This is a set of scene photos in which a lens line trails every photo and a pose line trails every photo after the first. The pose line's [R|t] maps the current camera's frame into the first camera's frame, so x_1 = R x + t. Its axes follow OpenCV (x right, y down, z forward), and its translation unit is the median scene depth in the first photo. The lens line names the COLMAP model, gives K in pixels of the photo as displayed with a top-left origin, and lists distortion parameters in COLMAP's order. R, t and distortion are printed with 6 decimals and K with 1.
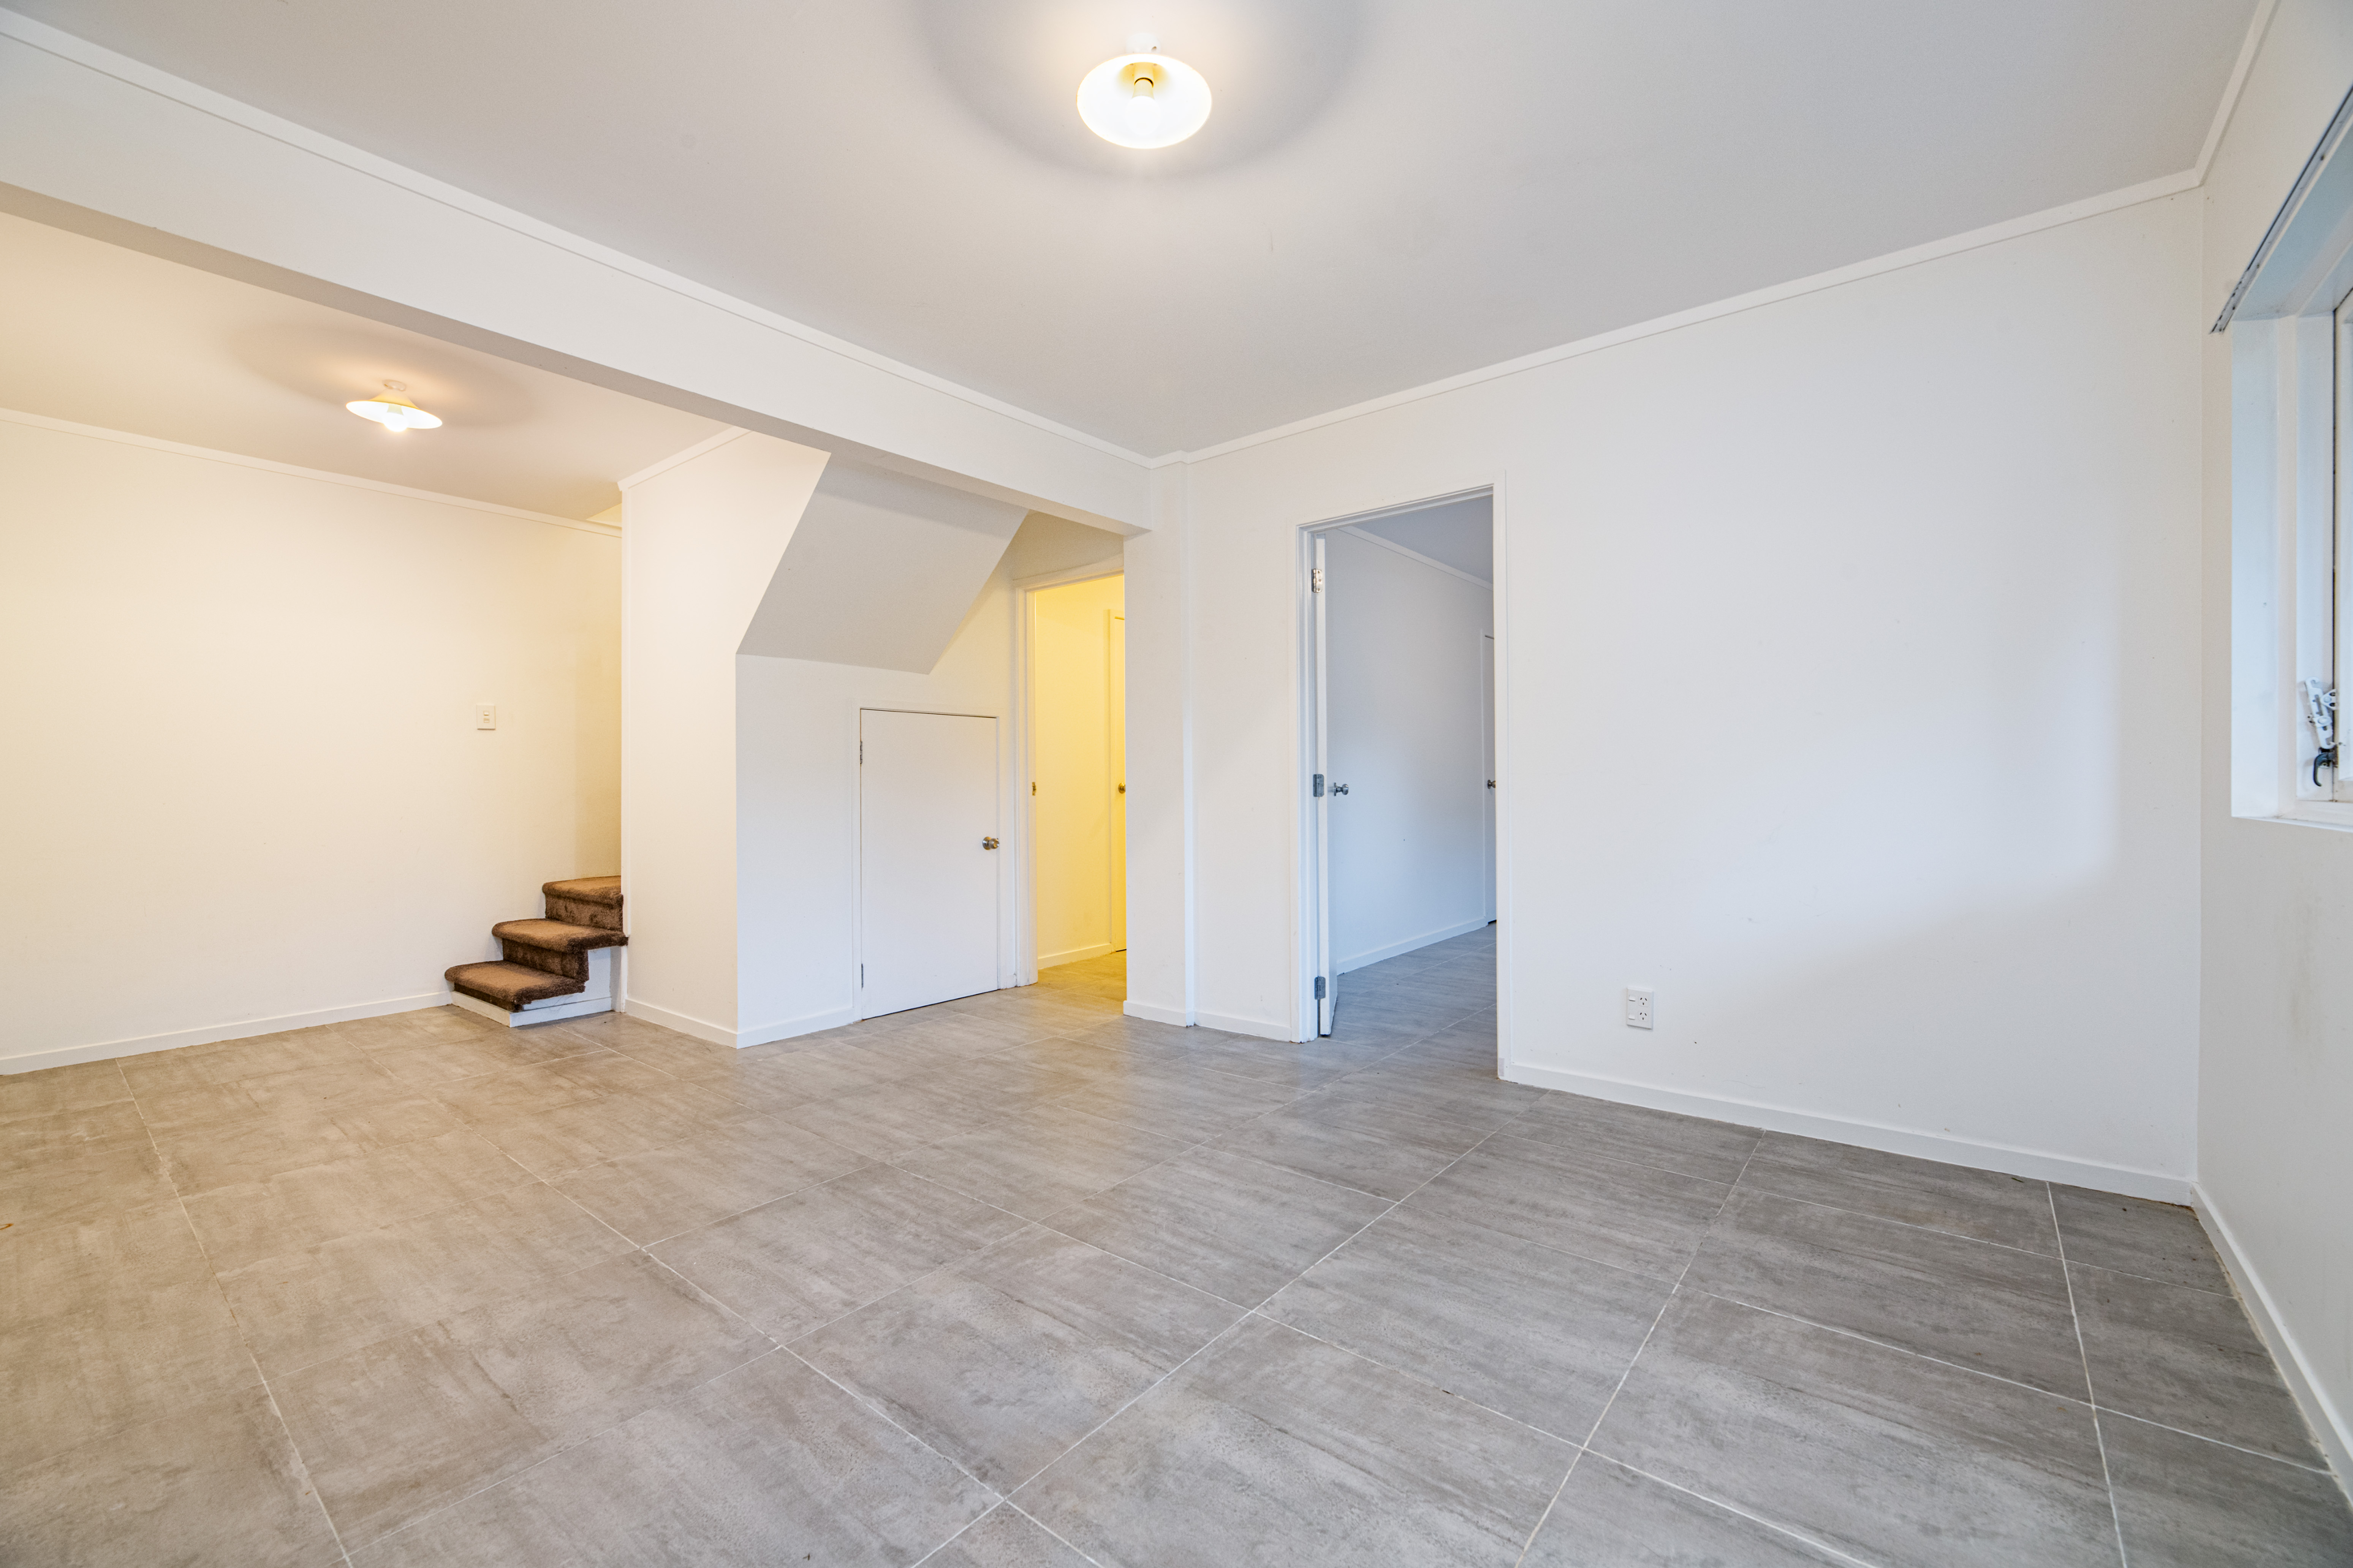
lens RADIAL K [[977.2, 0, 1176.9], [0, 977.2, 770.9], [0, 0, 1]] dist [-0.000658, -0.000373]
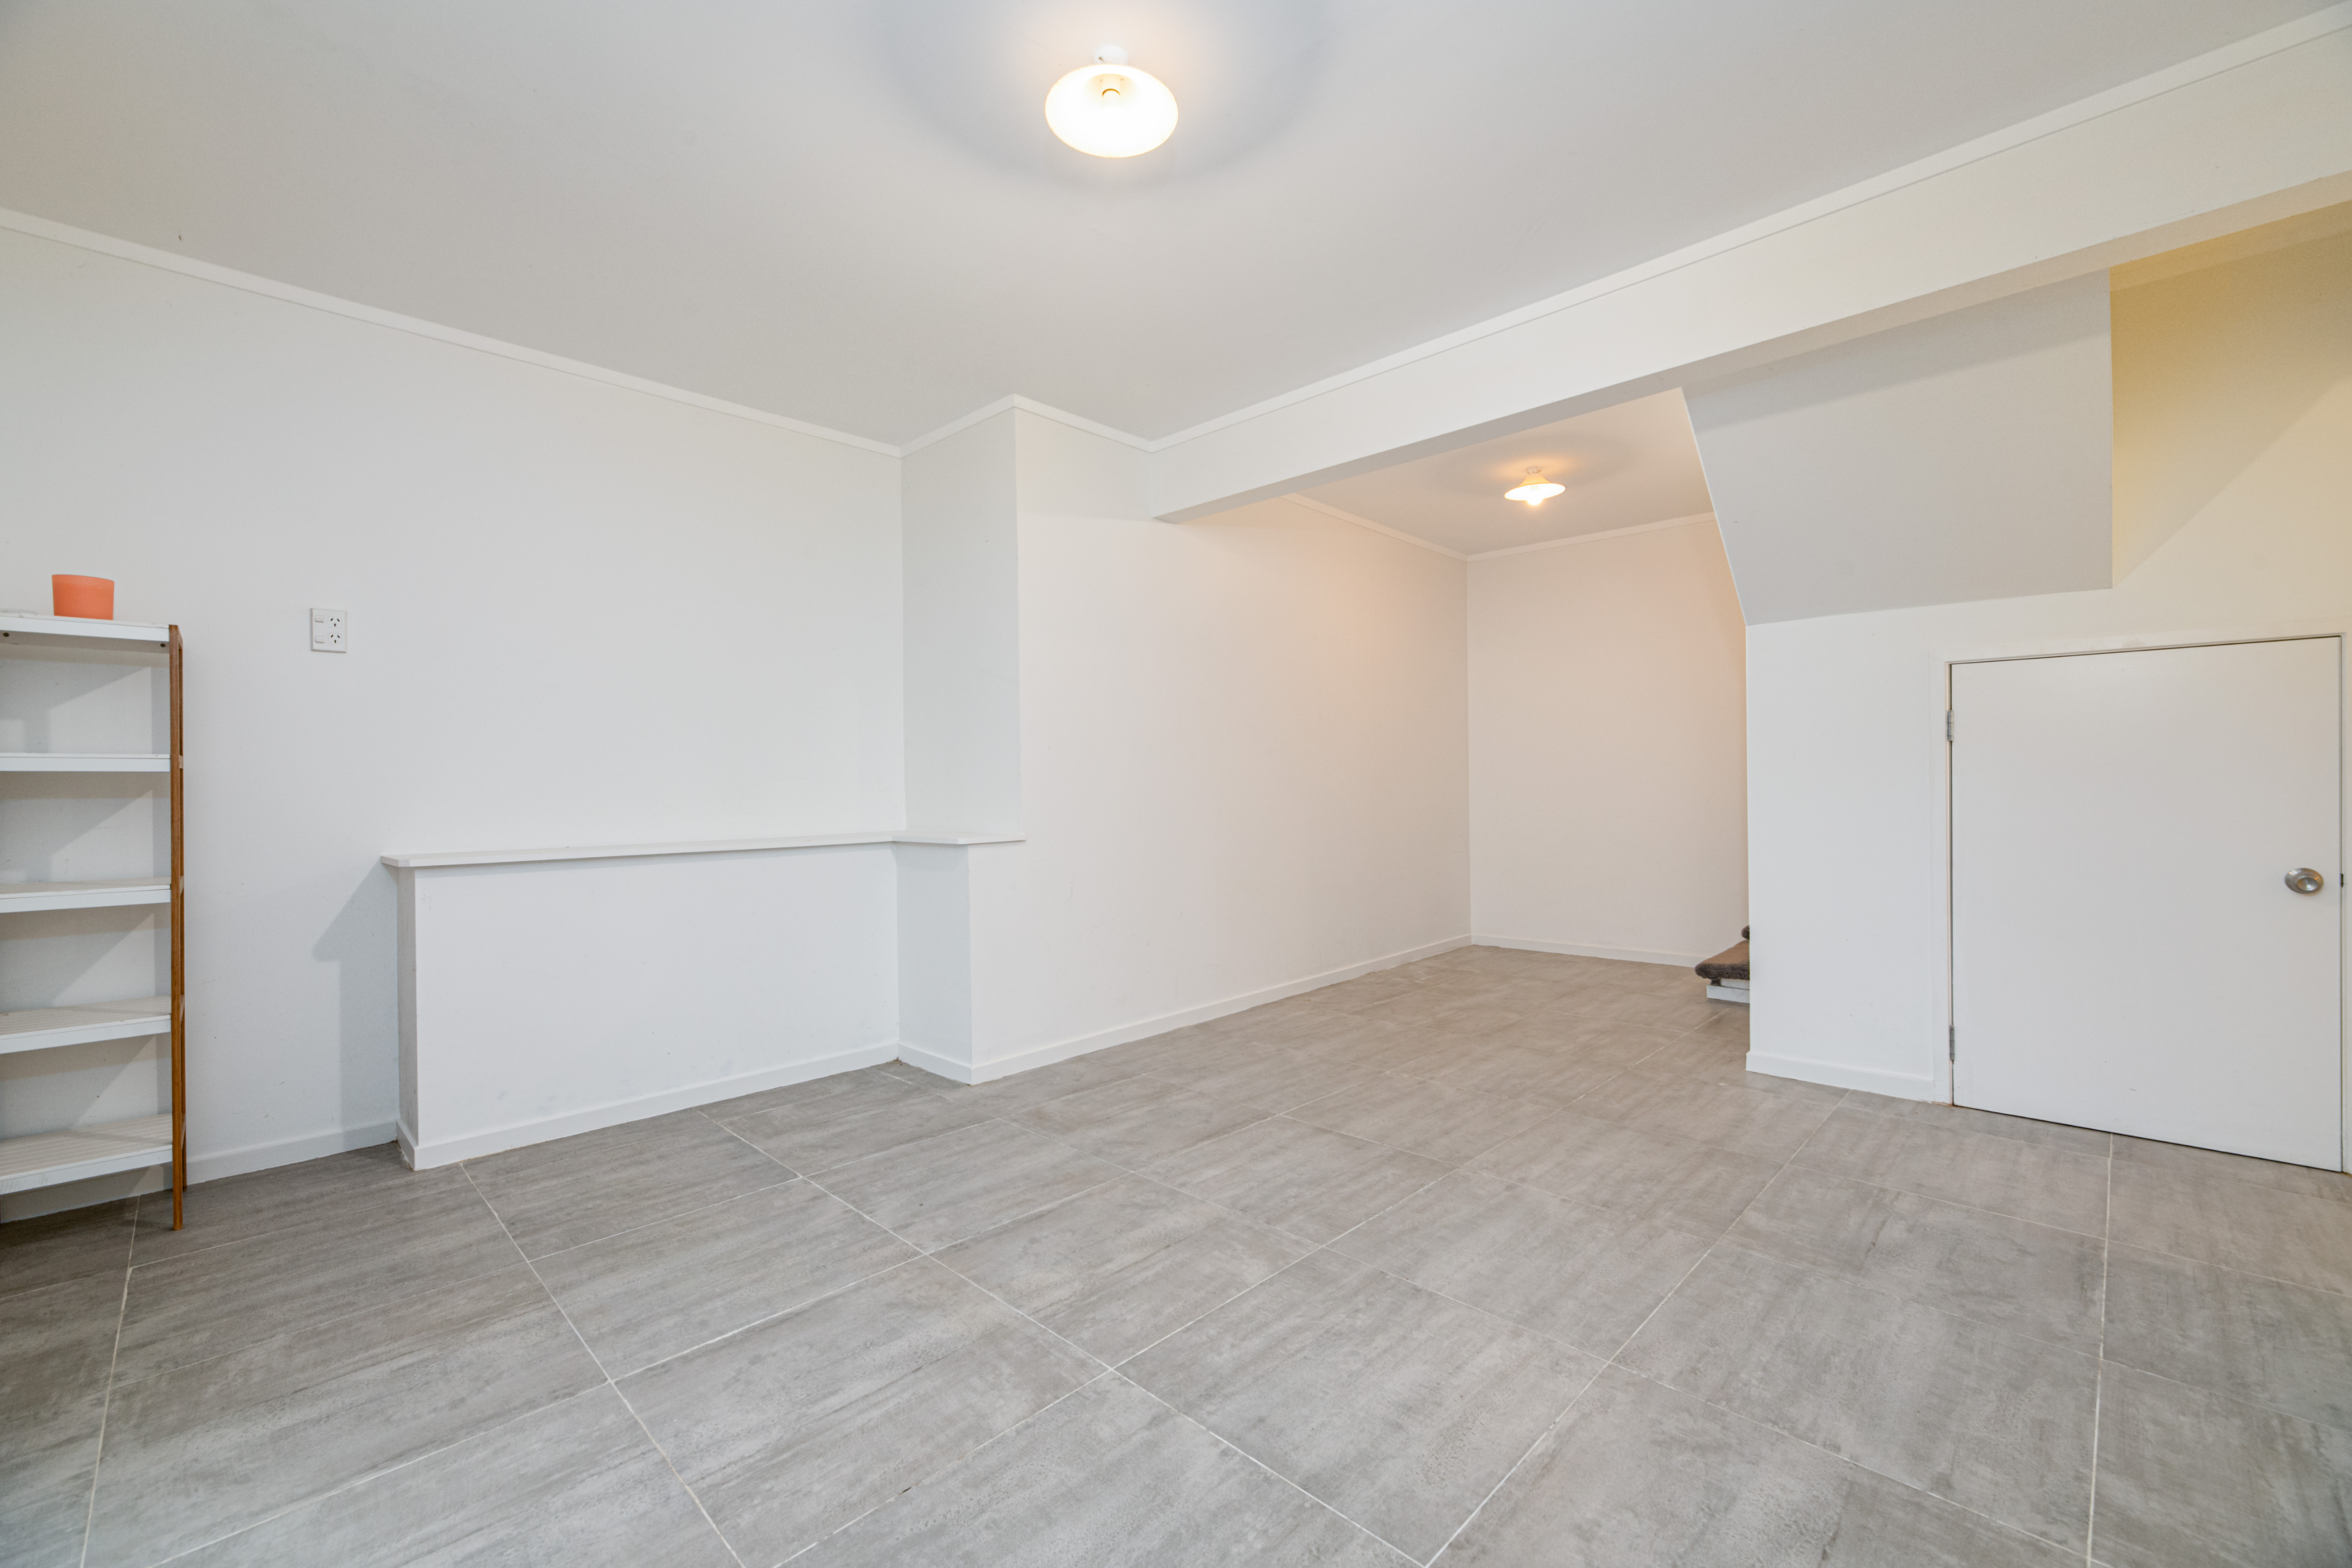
lens RADIAL K [[941.9, 0, 1165.7], [0, 941.9, 792.9], [0, 0, 1]] dist [-0.016772, 0.007334]
pose [[-0.092315, 0.018733, -0.995554, 0.758389], [0.023922, 0.999576, 0.016591, 0.004418], [0.995442, -0.022284, -0.092724, 0.934209]]
